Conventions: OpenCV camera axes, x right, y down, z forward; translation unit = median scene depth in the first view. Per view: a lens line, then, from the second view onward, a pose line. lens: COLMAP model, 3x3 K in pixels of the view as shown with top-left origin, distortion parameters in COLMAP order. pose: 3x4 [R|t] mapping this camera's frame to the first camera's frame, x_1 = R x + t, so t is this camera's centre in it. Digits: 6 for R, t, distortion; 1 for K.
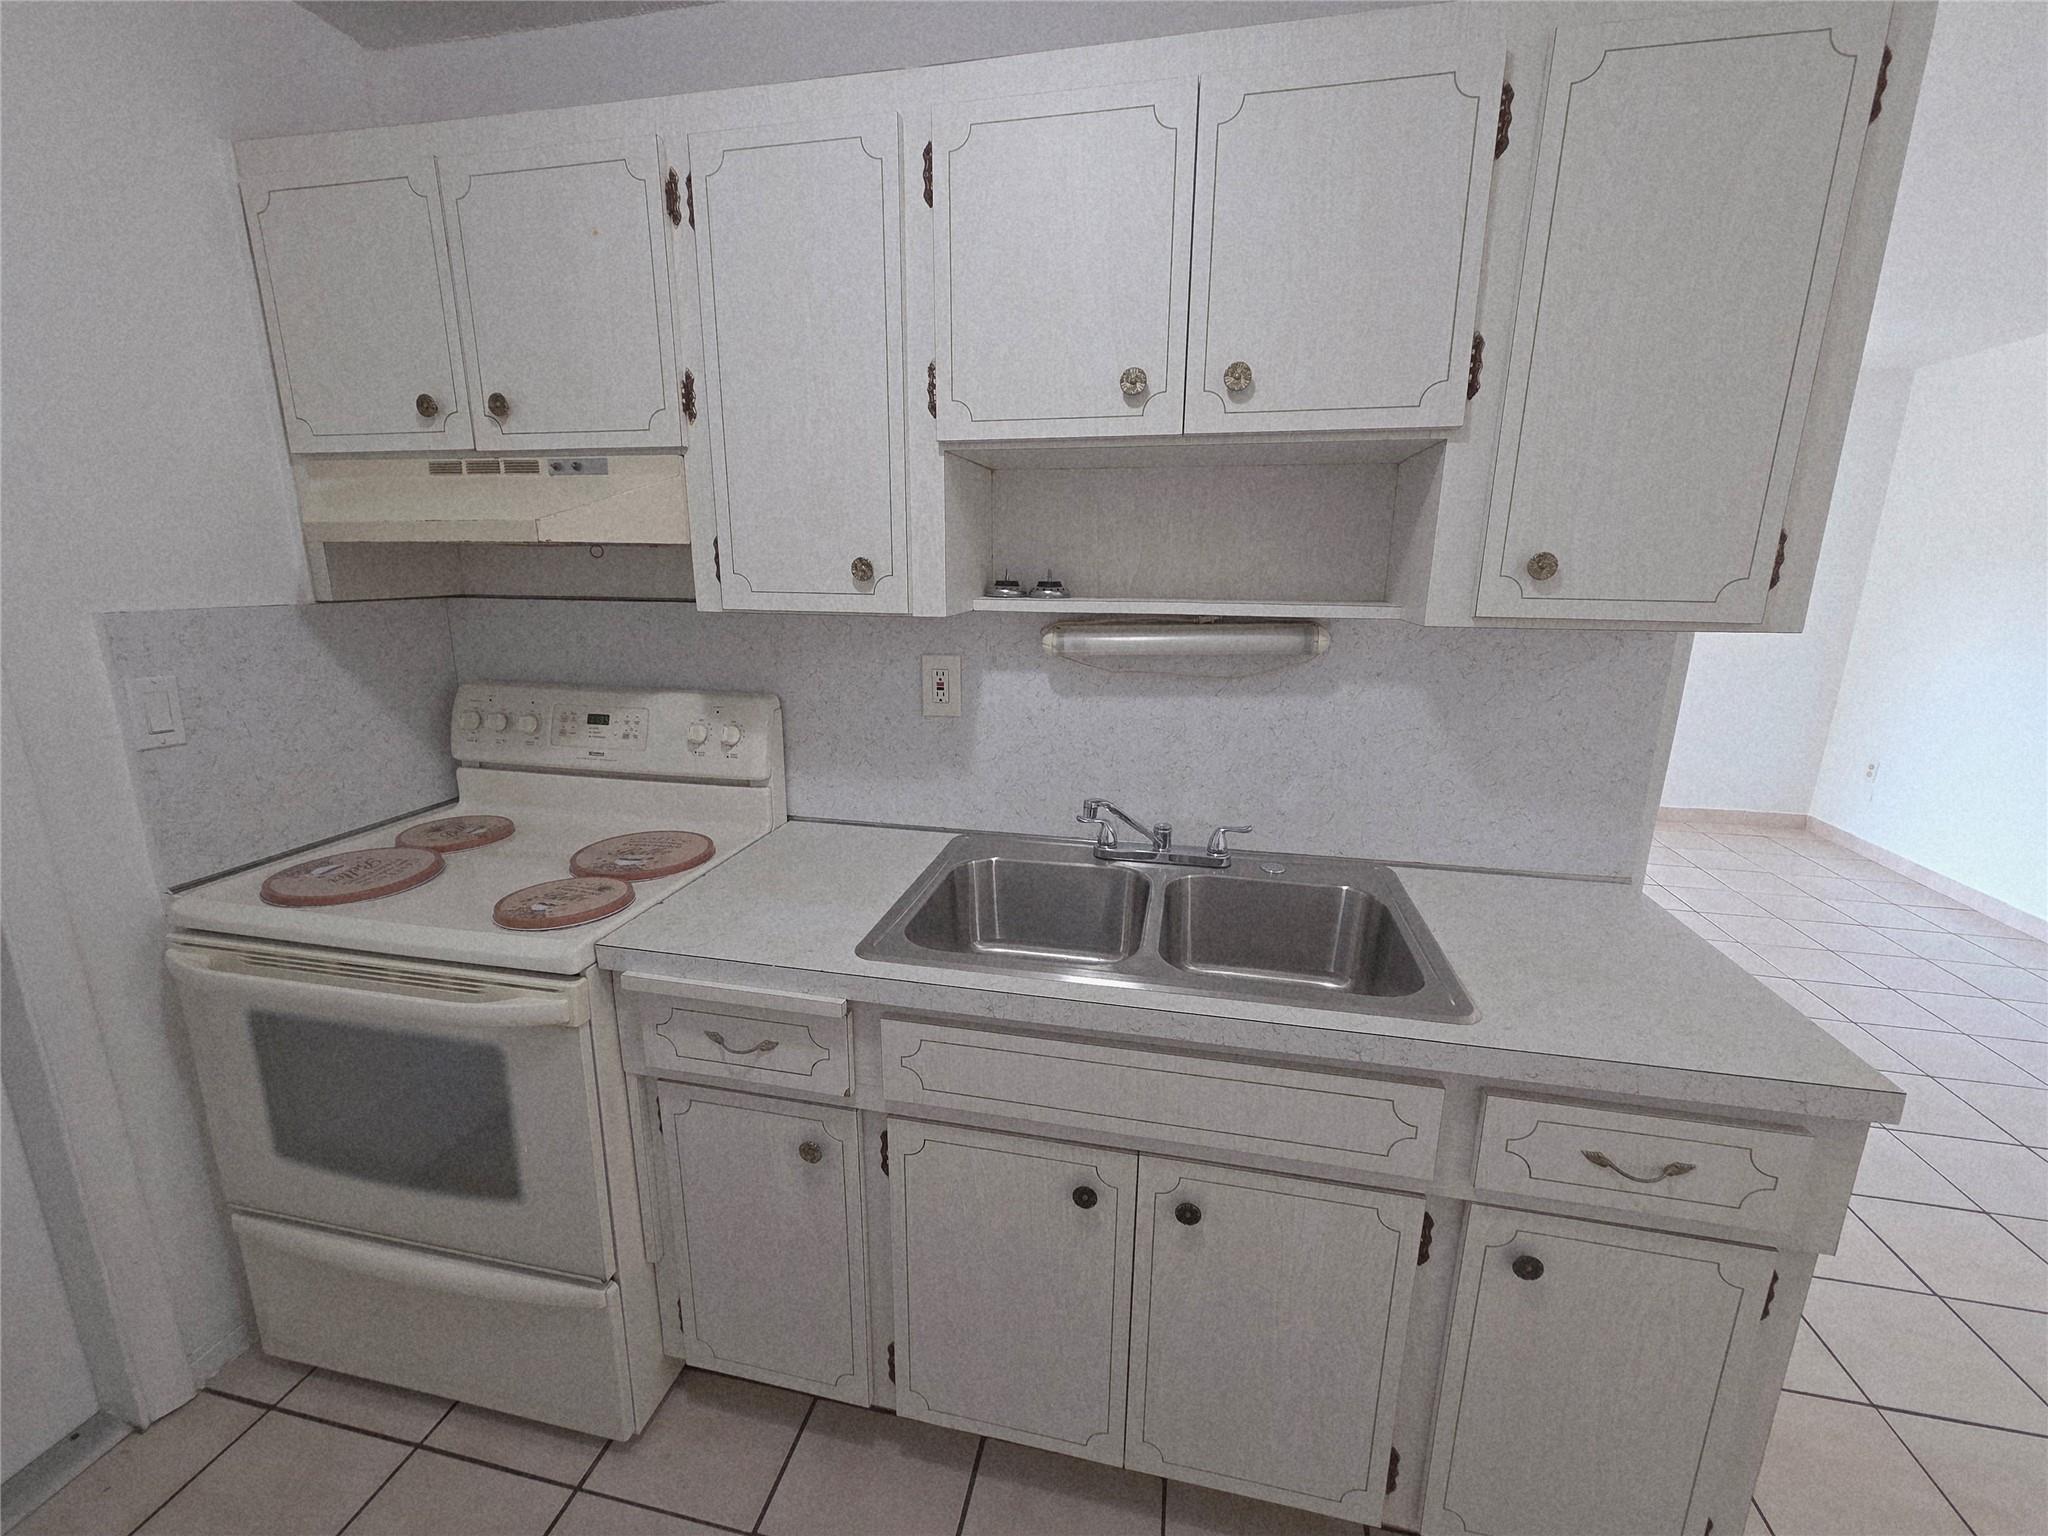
lens RADIAL K [[828.5, 0, 1023.5], [0, 828.5, 757.7], [0, 0, 1]] dist [0.000788, -0.000432]
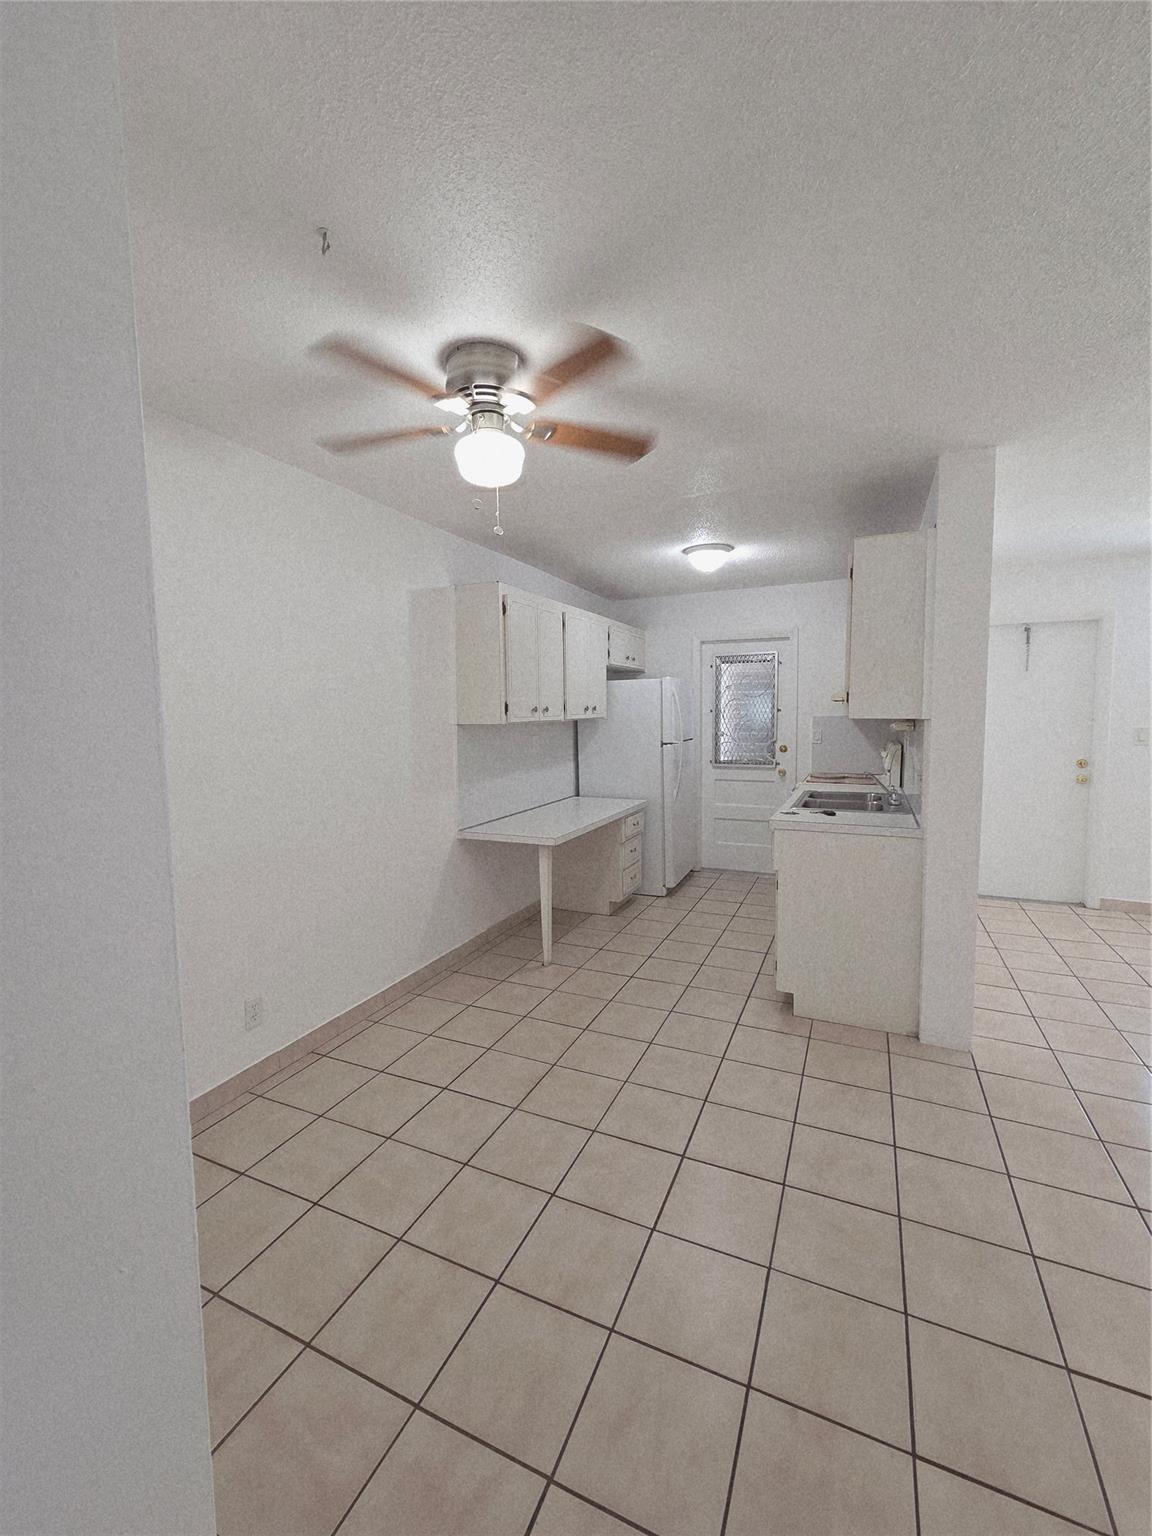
lens RADIAL K [[630.2, 0, 579.8], [0, 630.2, 765.4], [0, 0, 1]] dist [0.002571, 0.000600]
pose [[-0.214770, 0.074870, -0.973791, 2.711749], [-0.218567, 0.968085, 0.122637, -0.035878], [0.951894, 0.239177, -0.191552, 0.382616]]
